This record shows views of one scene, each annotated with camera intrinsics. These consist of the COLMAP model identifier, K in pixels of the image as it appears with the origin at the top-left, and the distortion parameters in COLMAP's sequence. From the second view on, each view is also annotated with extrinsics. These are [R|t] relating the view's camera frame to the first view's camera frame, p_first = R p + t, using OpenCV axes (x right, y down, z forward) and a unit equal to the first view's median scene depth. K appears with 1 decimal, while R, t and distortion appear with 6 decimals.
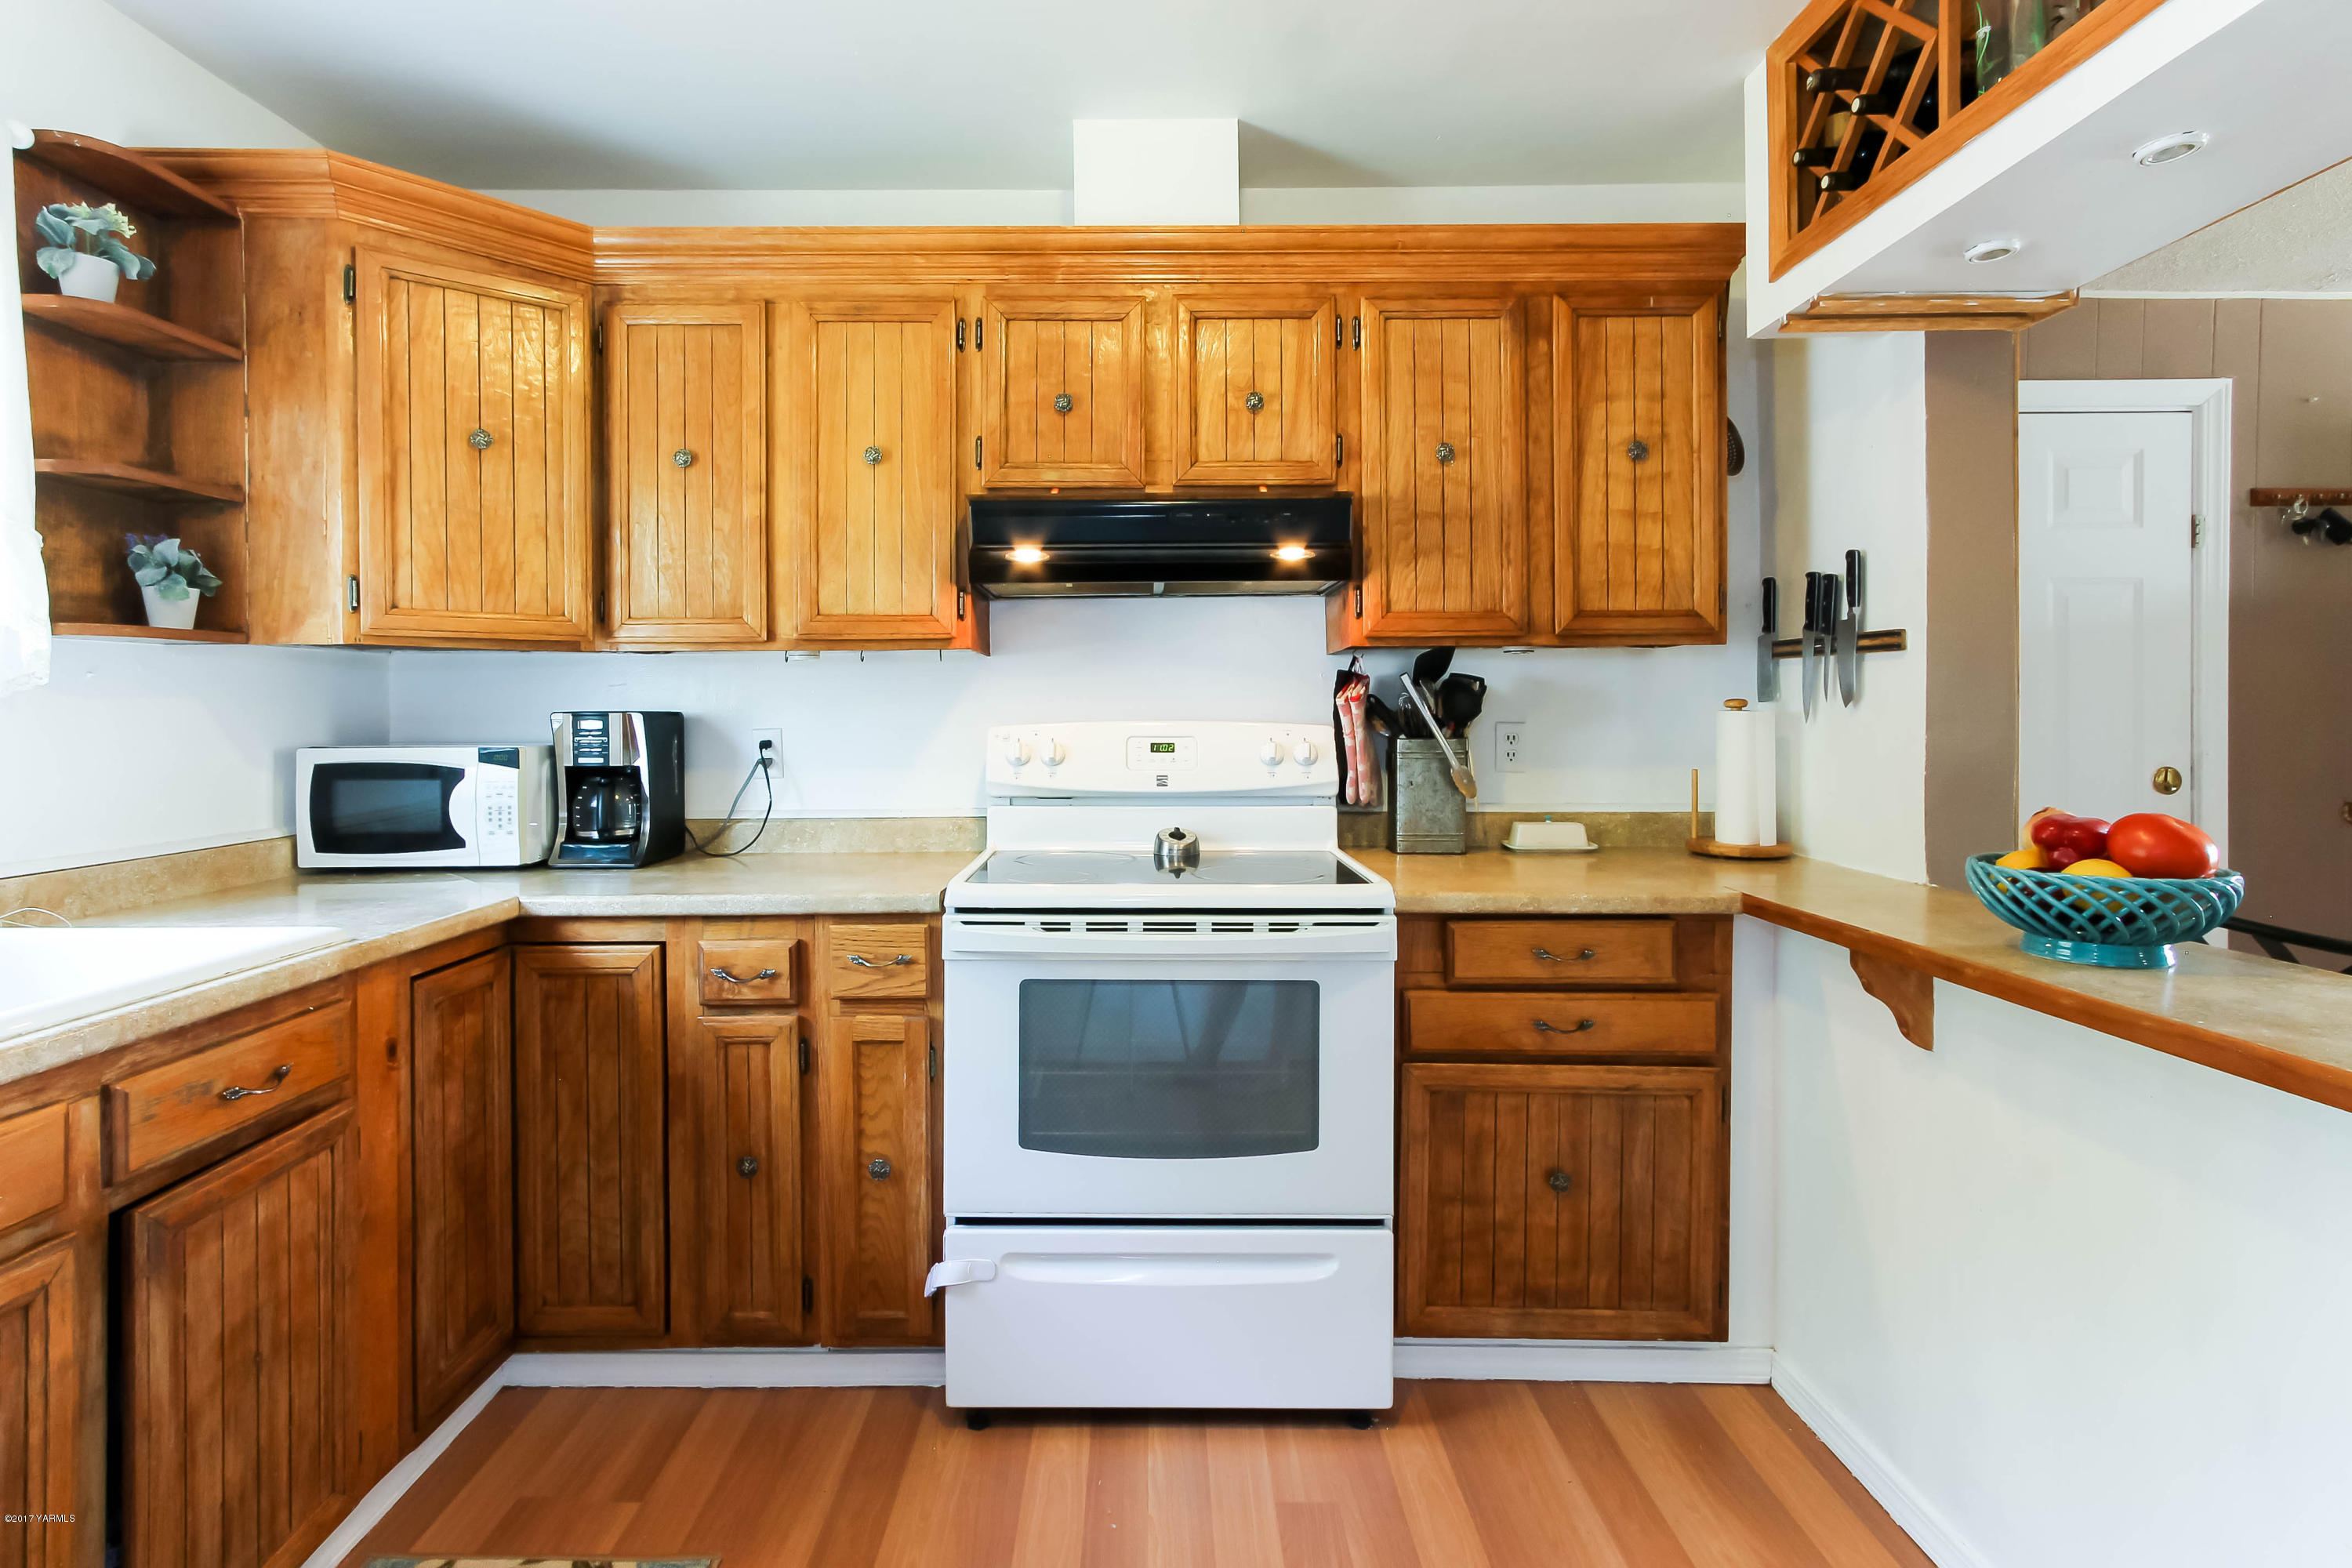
lens RADIAL K [[1169.1, 0, 1133.2], [0, 1169.1, 720.5], [0, 0, 1]] dist [-0.000157, 0.003744]
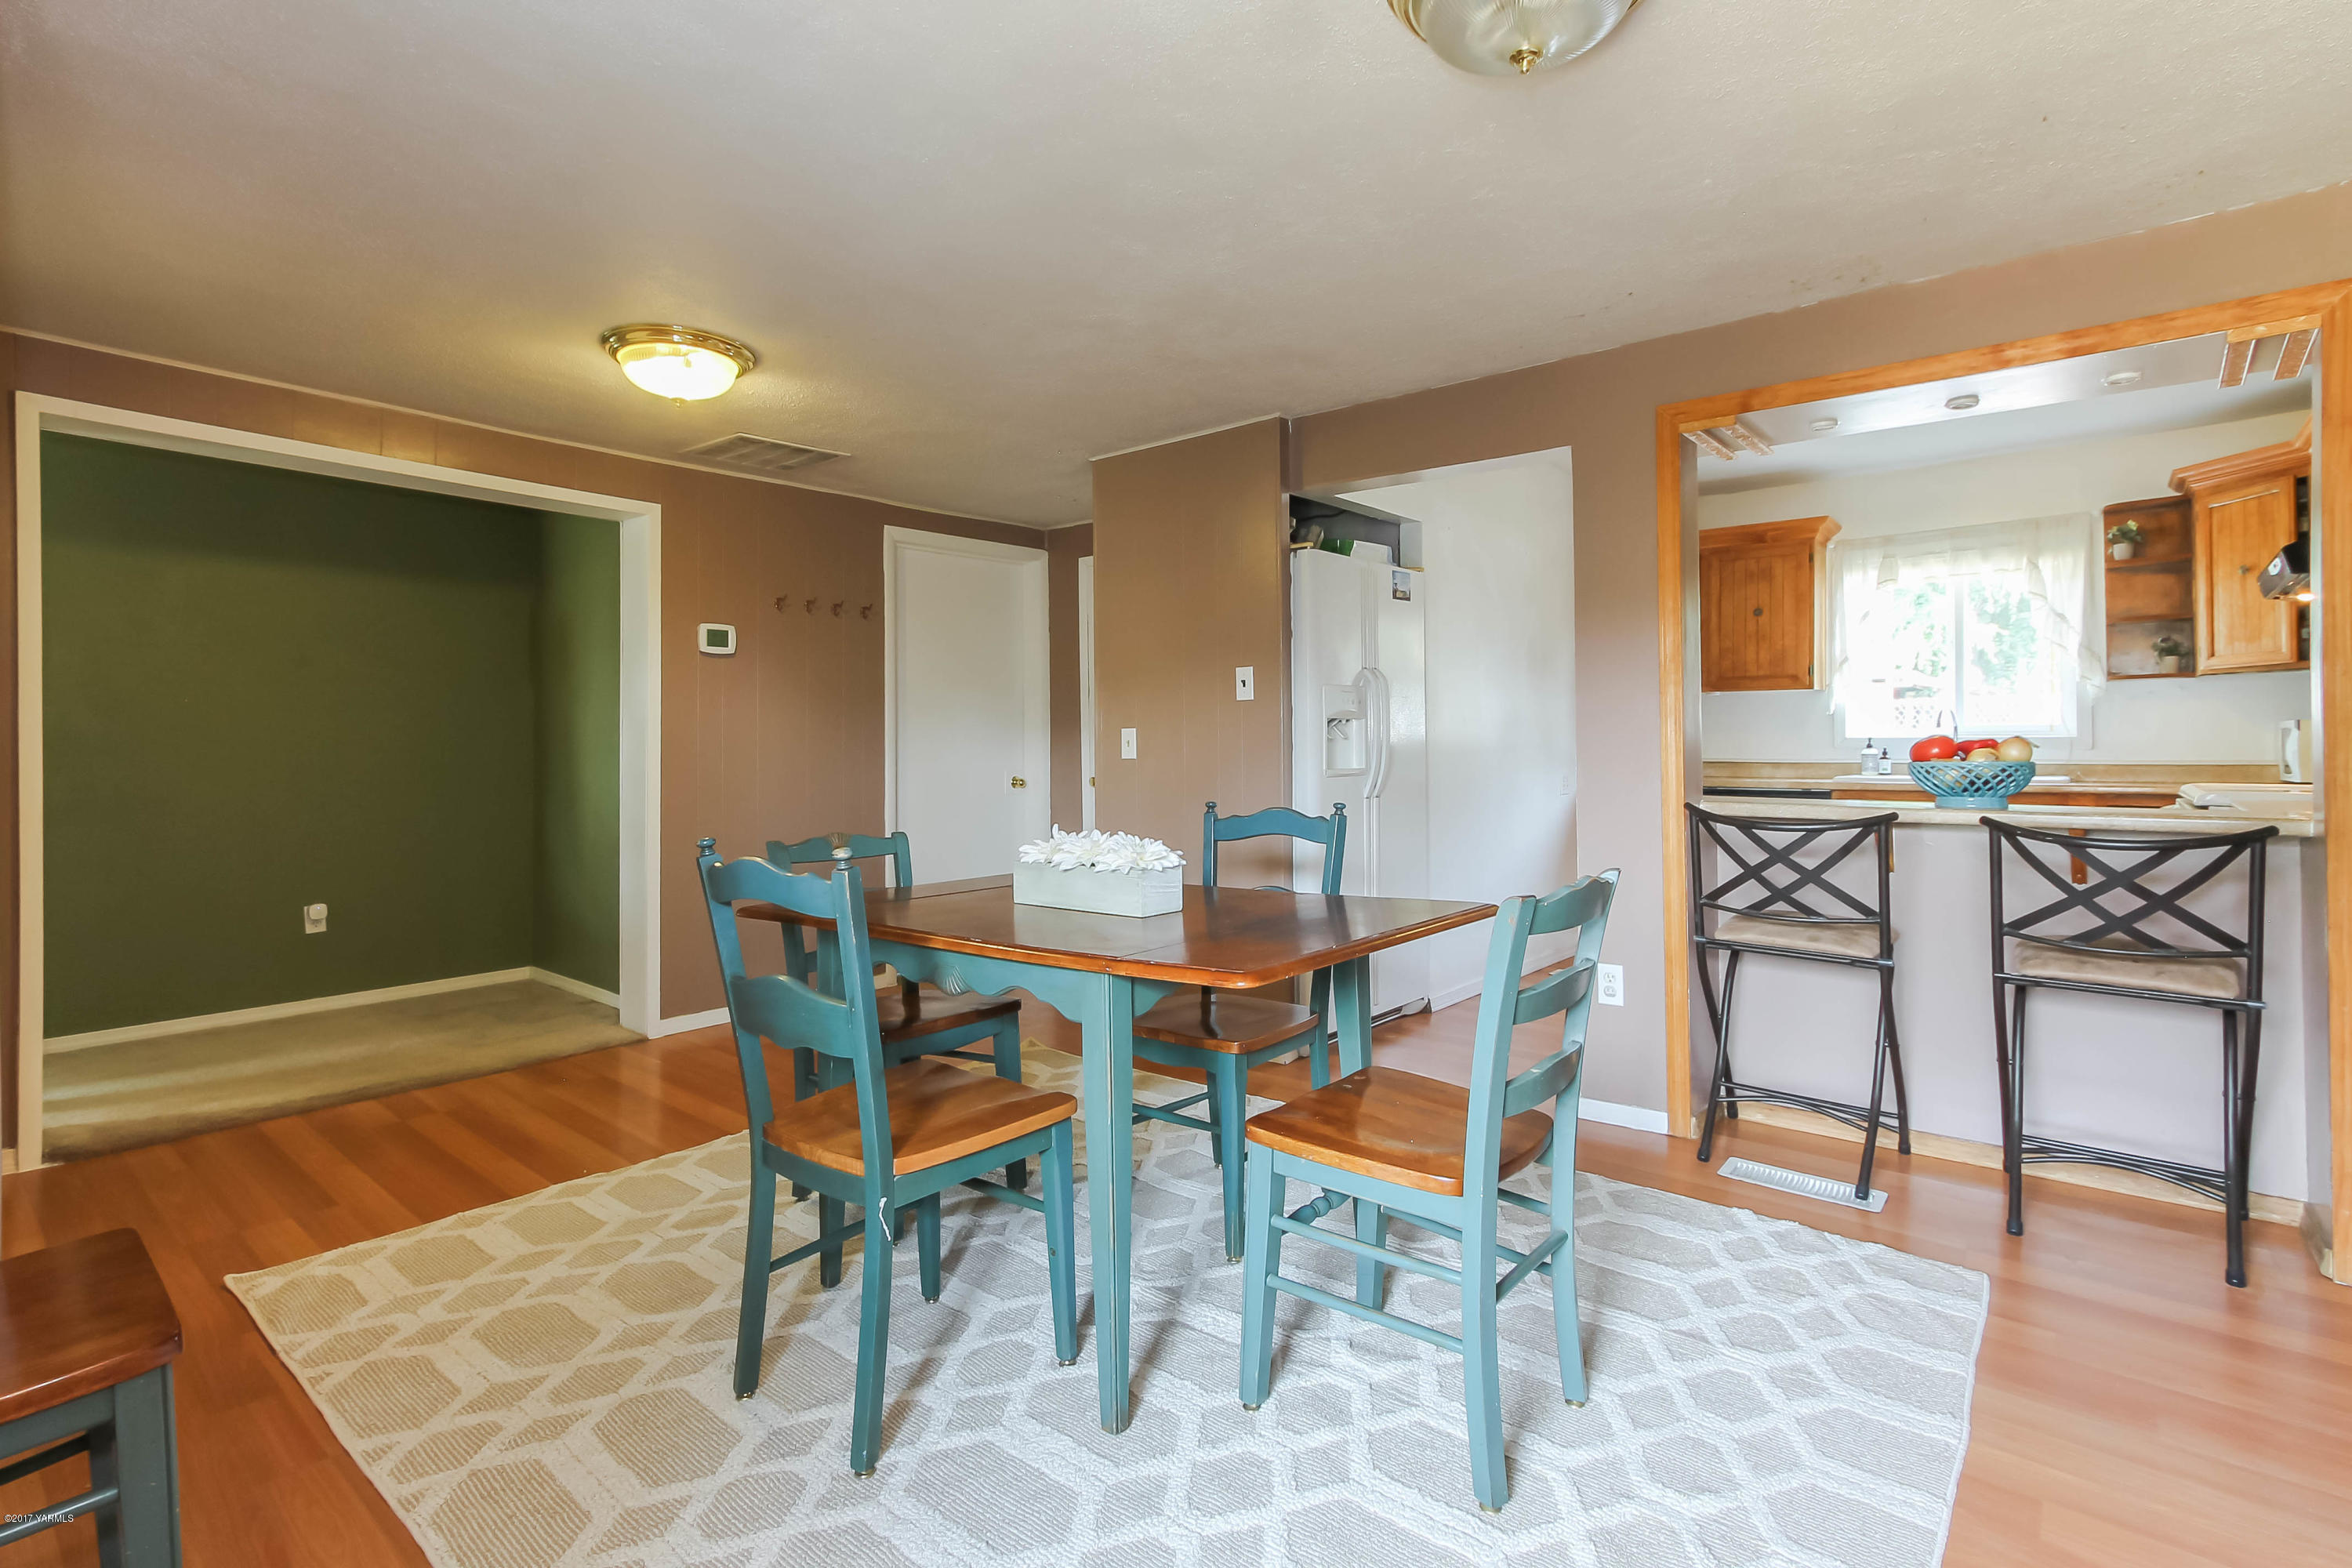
lens RADIAL K [[1117.1, 0, 1177.5], [0, 1117.1, 730.1], [0, 0, 1]] dist [0.008030, 0.000309]
pose [[-0.634144, -0.004761, -0.773200, 2.246502], [0.002757, 0.999961, -0.008418, 0.054820], [0.773210, -0.007470, -0.634106, 0.832146]]
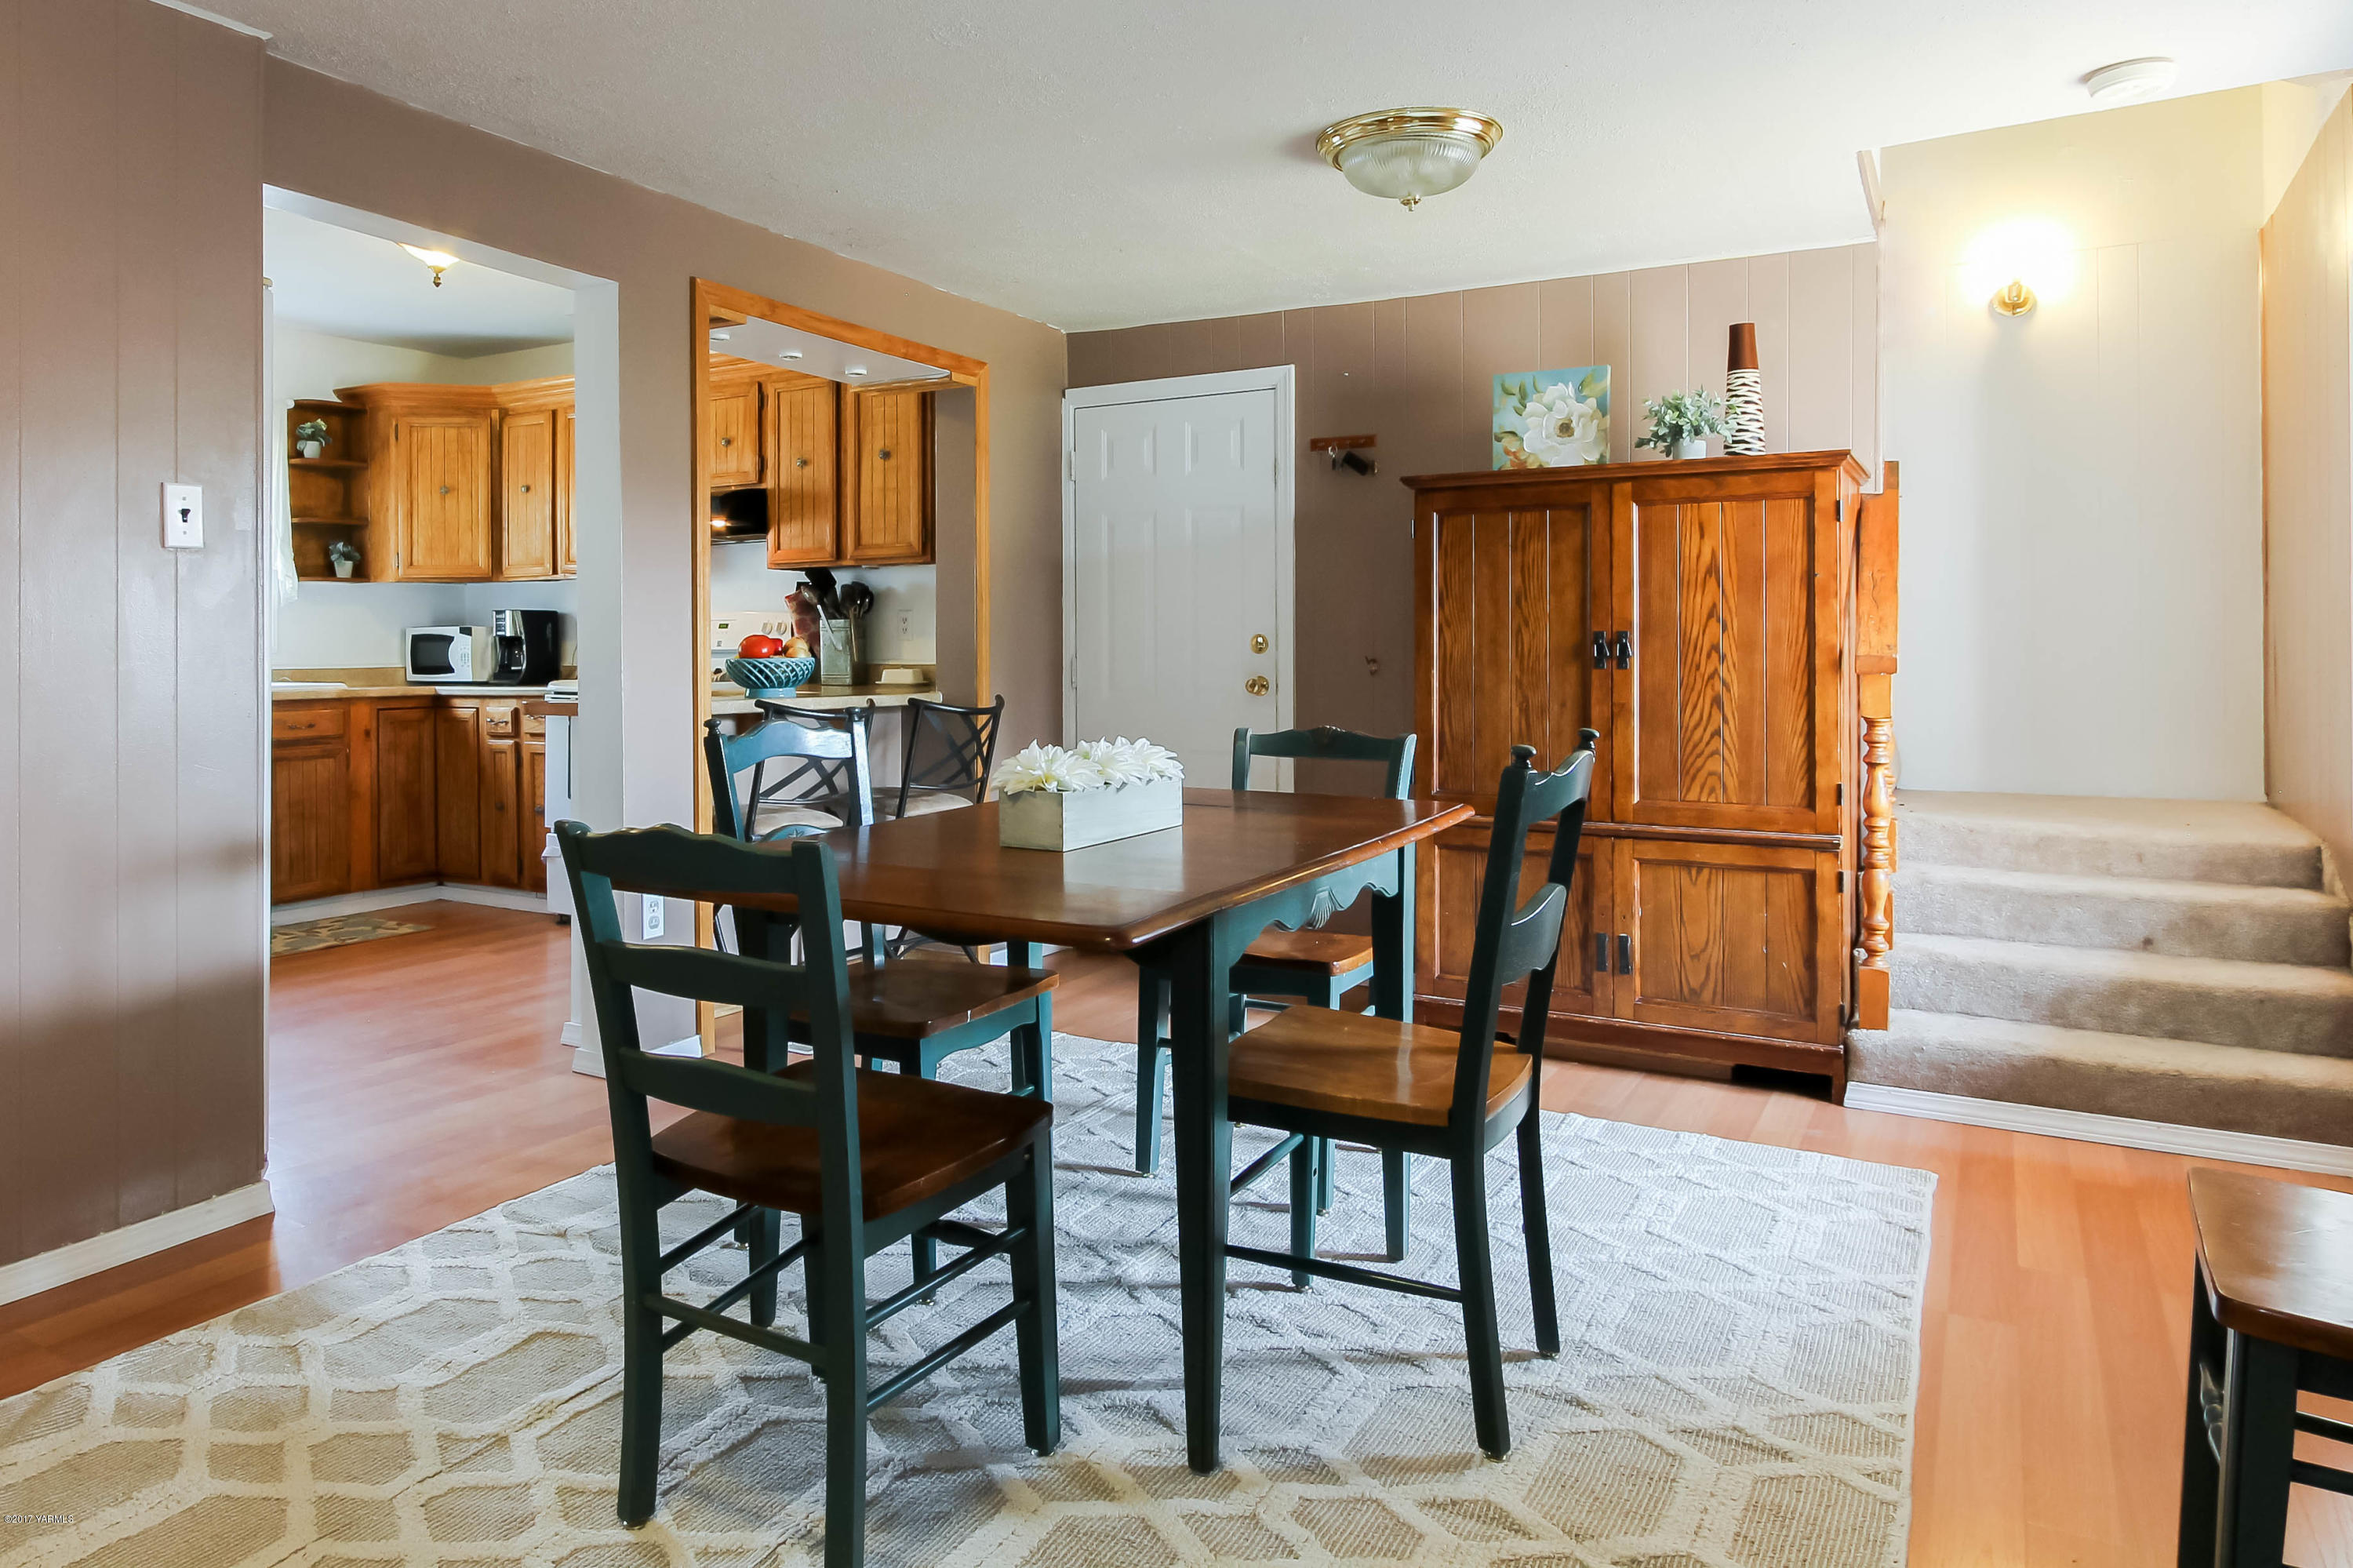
lens RADIAL K [[1546.3, 0, 1010.7], [0, 1546.3, 647.1], [0, 0, 1]] dist [-0.025132, 0.017543]
pose [[0.843412, -0.001584, -0.537265, 2.055807], [-0.001264, 0.999987, -0.004932, 0.081640], [0.537266, 0.004839, 0.843399, -0.971346]]
